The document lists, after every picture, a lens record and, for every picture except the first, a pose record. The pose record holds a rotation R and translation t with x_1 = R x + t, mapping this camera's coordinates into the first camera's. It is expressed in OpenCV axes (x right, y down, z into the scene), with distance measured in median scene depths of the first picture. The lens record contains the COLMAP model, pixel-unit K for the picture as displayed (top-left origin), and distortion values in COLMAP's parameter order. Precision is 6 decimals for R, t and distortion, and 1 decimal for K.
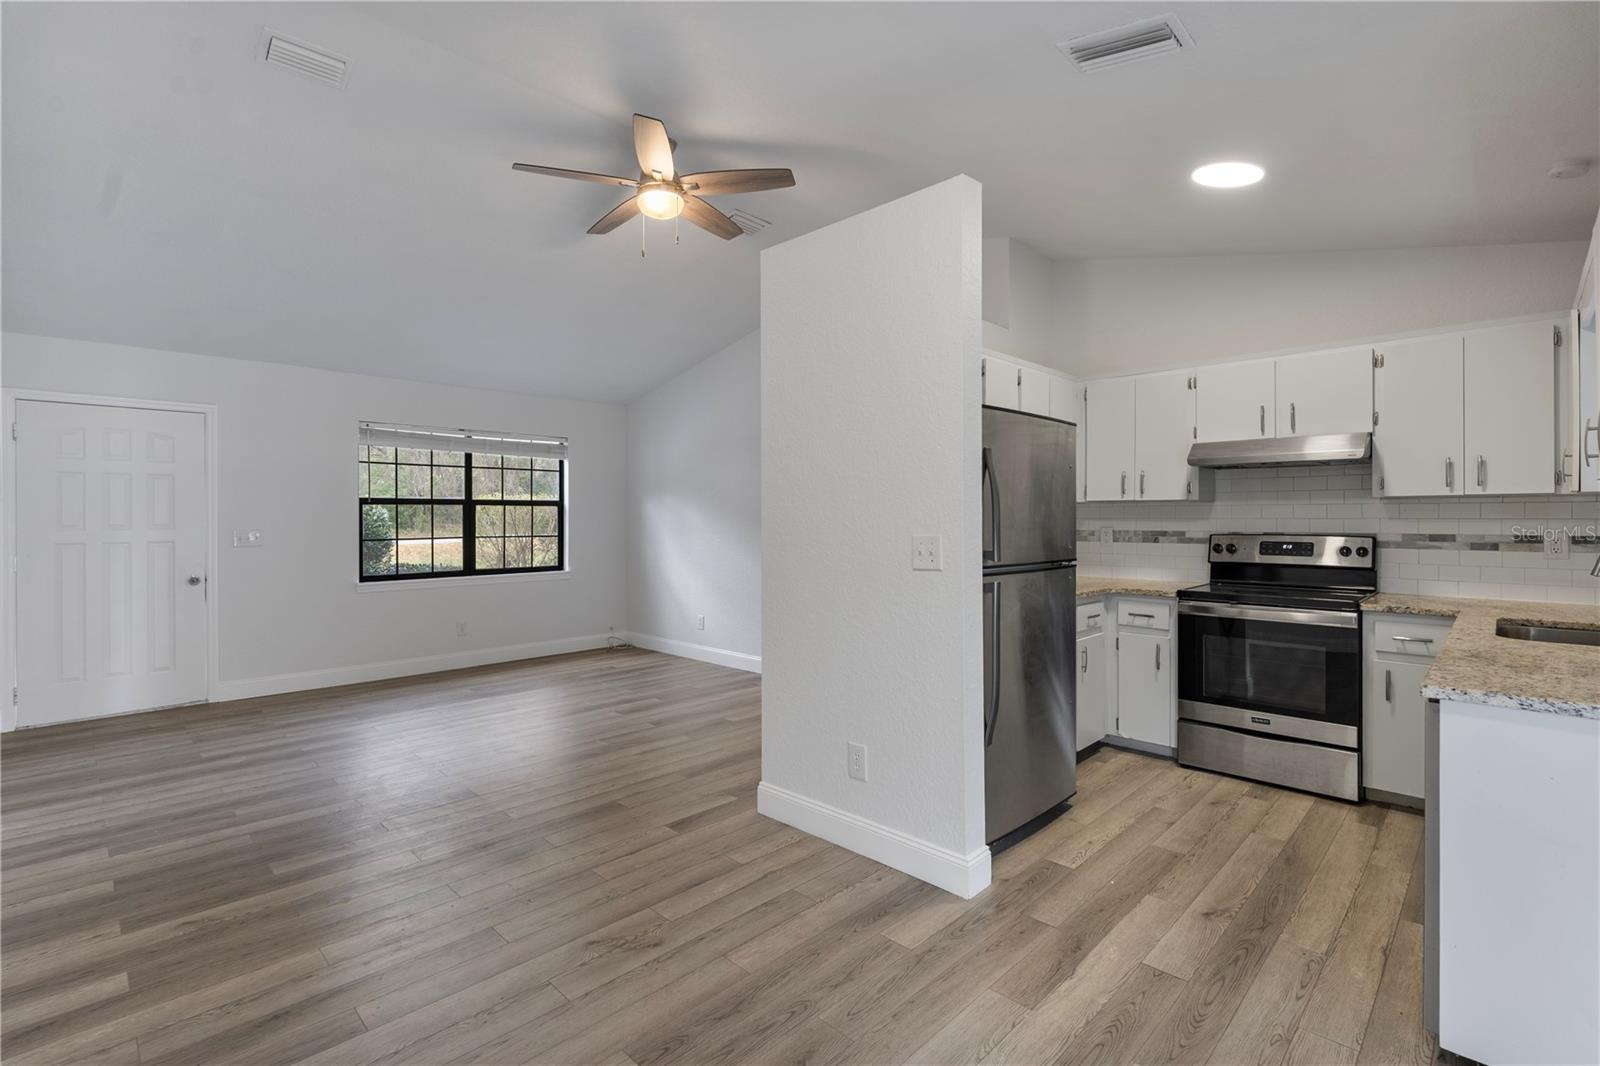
lens RADIAL K [[728.6, 0, 807.5], [0, 728.6, 524.4], [0, 0, 1]] dist [-0.009173, 0.000806]
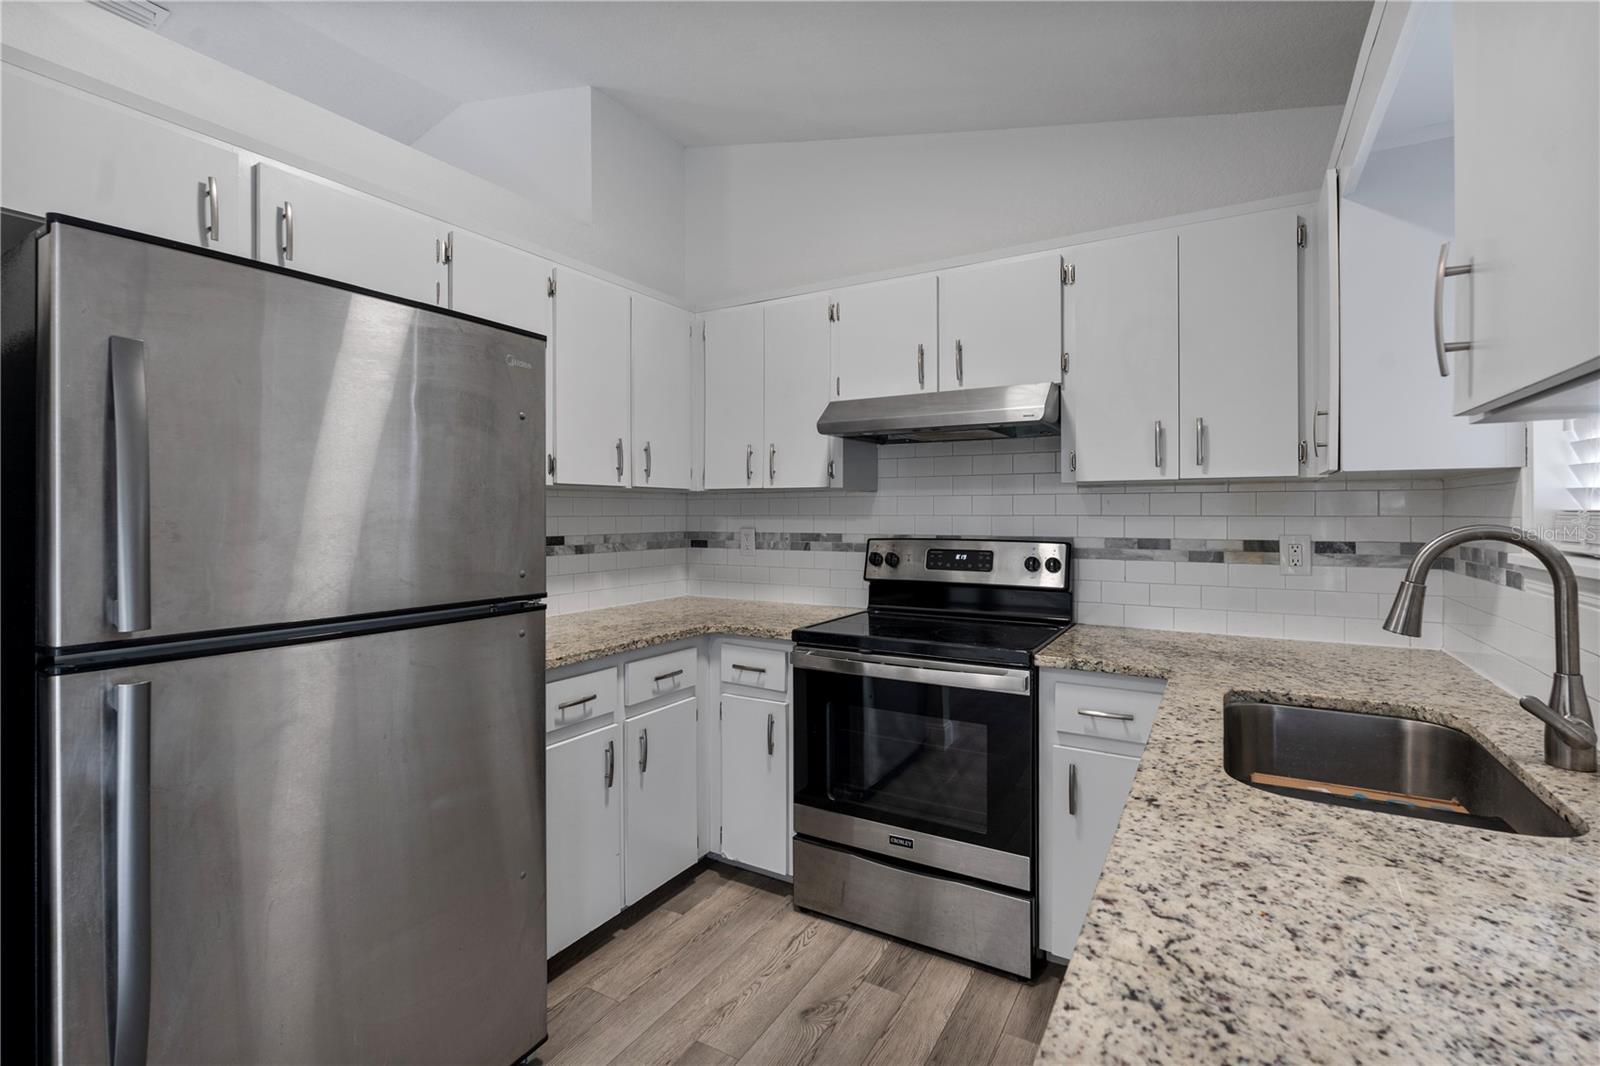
lens RADIAL K [[728.6, 0, 795.9], [0, 728.6, 521.4], [0, 0, 1]] dist [-0.009173, 0.000806]
pose [[0.972177, -0.003288, 0.234223, 0.393798], [0.002778, 0.999993, 0.002505, -0.005163], [-0.234230, -0.001784, 0.972180, 0.418550]]
